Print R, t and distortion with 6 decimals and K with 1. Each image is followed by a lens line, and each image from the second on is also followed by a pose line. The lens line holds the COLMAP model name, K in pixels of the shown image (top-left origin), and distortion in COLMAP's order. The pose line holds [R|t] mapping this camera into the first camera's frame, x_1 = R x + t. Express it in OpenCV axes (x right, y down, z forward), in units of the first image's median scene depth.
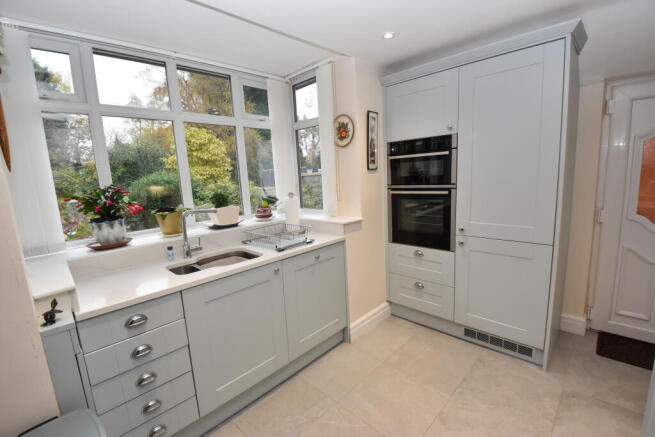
lens RADIAL K [[293.9, 0, 327.5], [0, 293.9, 218.5], [0, 0, 1]] dist [-0.001088, -0.000391]
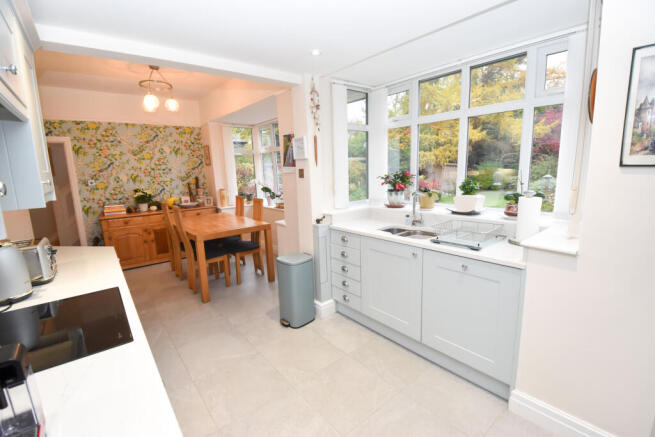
lens RADIAL K [[293.9, 0, 327.5], [0, 293.9, 218.5], [0, 0, 1]] dist [-0.001088, -0.000391]
pose [[-0.113573, 0.221149, -0.968604, 0.833098], [-0.114663, 0.965480, 0.233880, -0.163355], [0.986891, 0.137626, -0.084295, 0.658071]]
